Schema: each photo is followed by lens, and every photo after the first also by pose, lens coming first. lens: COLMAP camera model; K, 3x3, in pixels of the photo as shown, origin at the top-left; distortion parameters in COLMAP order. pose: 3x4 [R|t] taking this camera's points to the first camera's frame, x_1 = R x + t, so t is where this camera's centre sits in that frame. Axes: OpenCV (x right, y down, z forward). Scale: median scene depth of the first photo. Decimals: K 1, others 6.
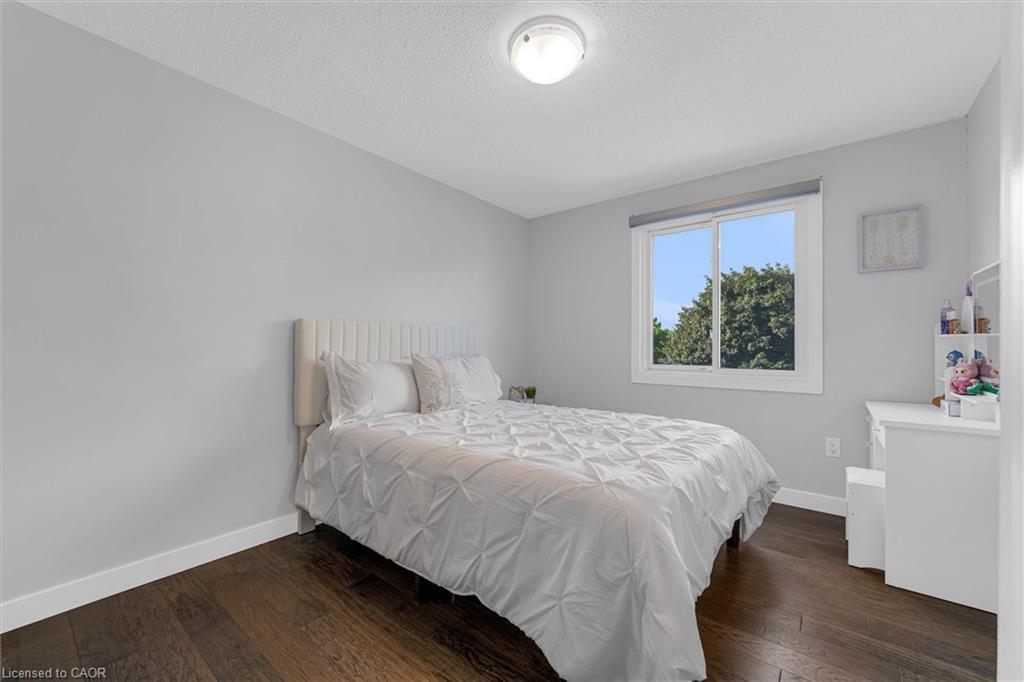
lens RADIAL K [[403.7, 0, 512.0], [0, 403.7, 341.0], [0, 0, 1]] dist [0.001426, 0.000216]
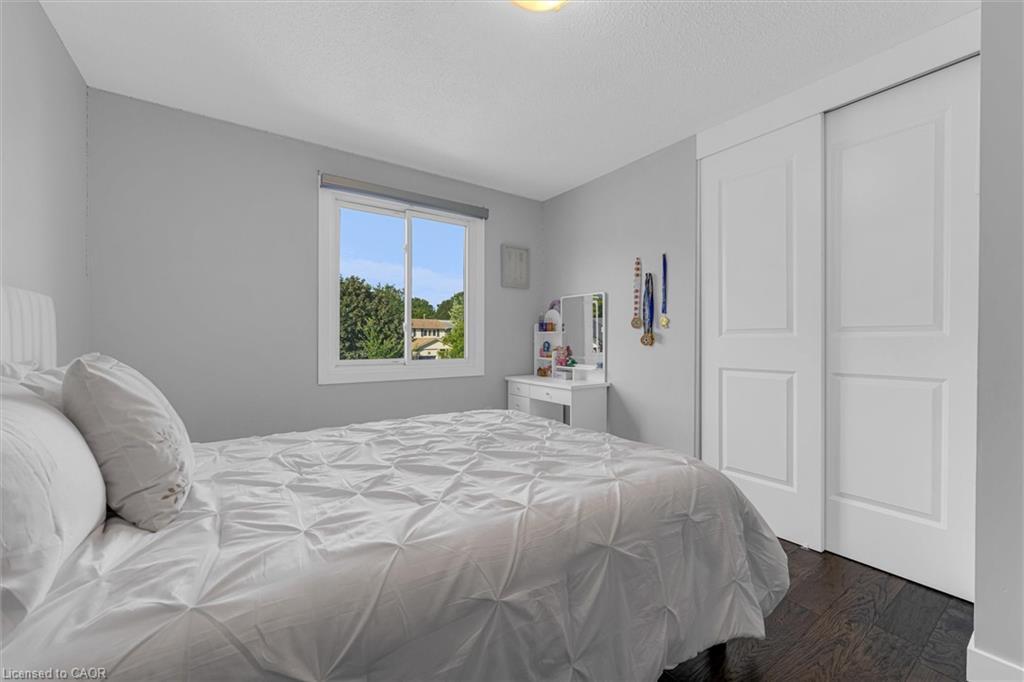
lens RADIAL K [[403.7, 0, 512.0], [0, 403.7, 341.0], [0, 0, 1]] dist [0.001426, 0.000216]
pose [[0.281252, -0.005590, 0.959618, -0.450140], [-0.013797, 0.999856, 0.009868, 0.006604], [-0.959535, -0.016016, 0.281134, 0.540399]]
